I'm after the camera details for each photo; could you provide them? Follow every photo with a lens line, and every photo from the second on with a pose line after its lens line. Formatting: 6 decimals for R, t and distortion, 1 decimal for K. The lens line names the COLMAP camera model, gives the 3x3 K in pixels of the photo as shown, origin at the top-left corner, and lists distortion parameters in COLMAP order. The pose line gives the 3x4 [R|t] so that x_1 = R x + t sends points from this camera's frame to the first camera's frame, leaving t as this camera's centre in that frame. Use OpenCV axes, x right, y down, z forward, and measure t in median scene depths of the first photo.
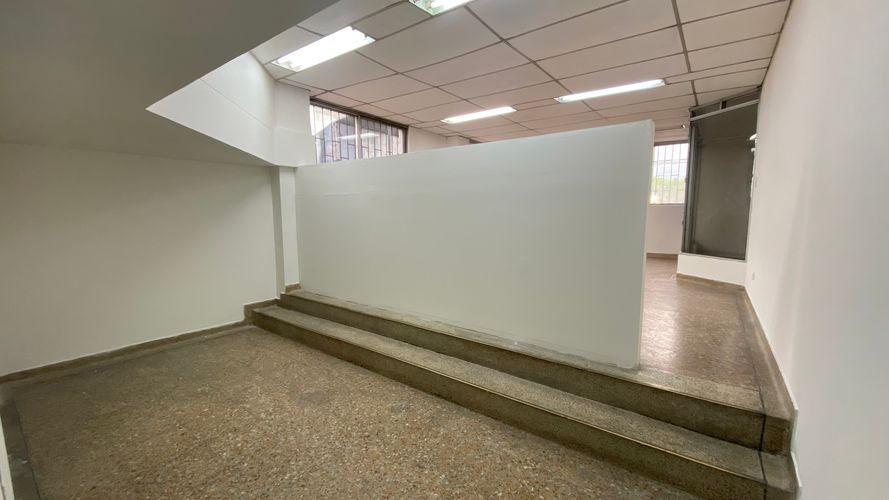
lens RADIAL K [[359.1, 0, 439.7], [0, 359.1, 247.6], [0, 0, 1]] dist [0.024775, -0.022444]
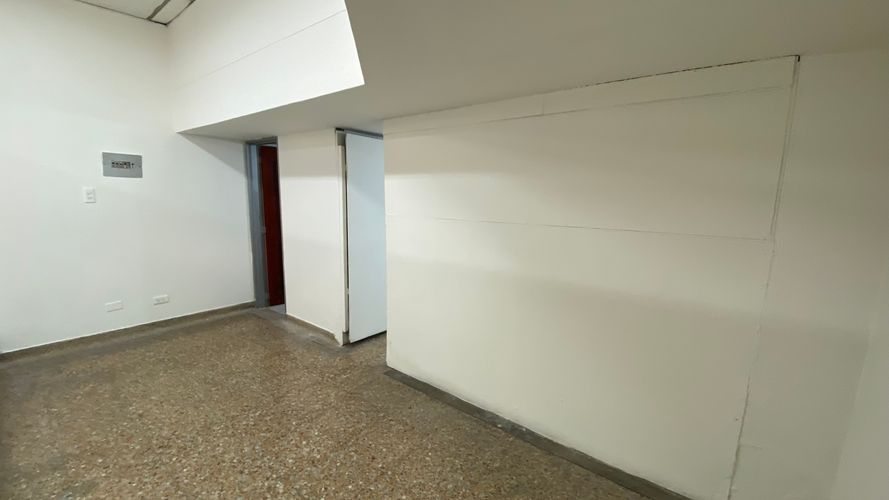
lens RADIAL K [[359.8, 0, 444.5], [0, 359.8, 250.0], [0, 0, 1]] dist [0.022077, -0.019597]
pose [[-0.999635, -0.024854, 0.010628, -0.748862], [-0.021258, 0.965685, 0.258844, -0.154795], [-0.016697, 0.258523, -0.965861, 1.448450]]
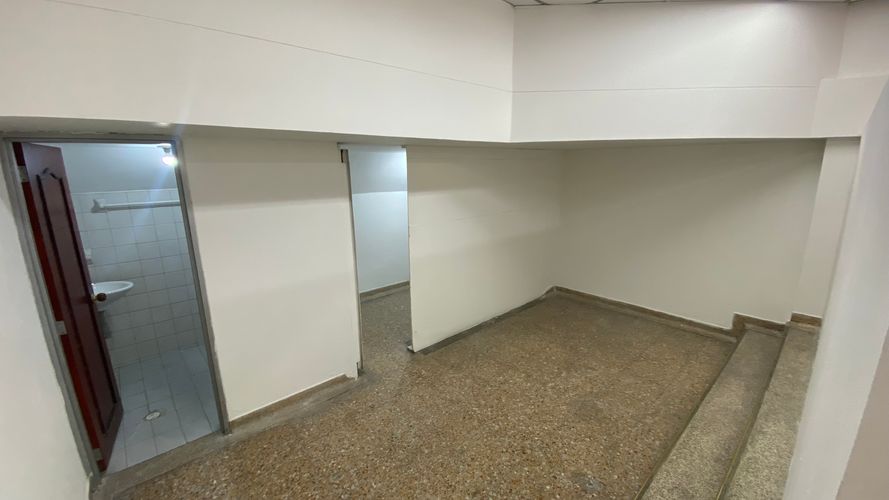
lens RADIAL K [[359.1, 0, 439.7], [0, 359.1, 247.6], [0, 0, 1]] dist [0.024775, -0.022444]
pose [[-0.190712, 0.216255, -0.957529, 0.573754], [-0.087996, 0.967739, 0.236087, -0.202401], [0.977694, 0.129283, -0.165530, 0.730443]]
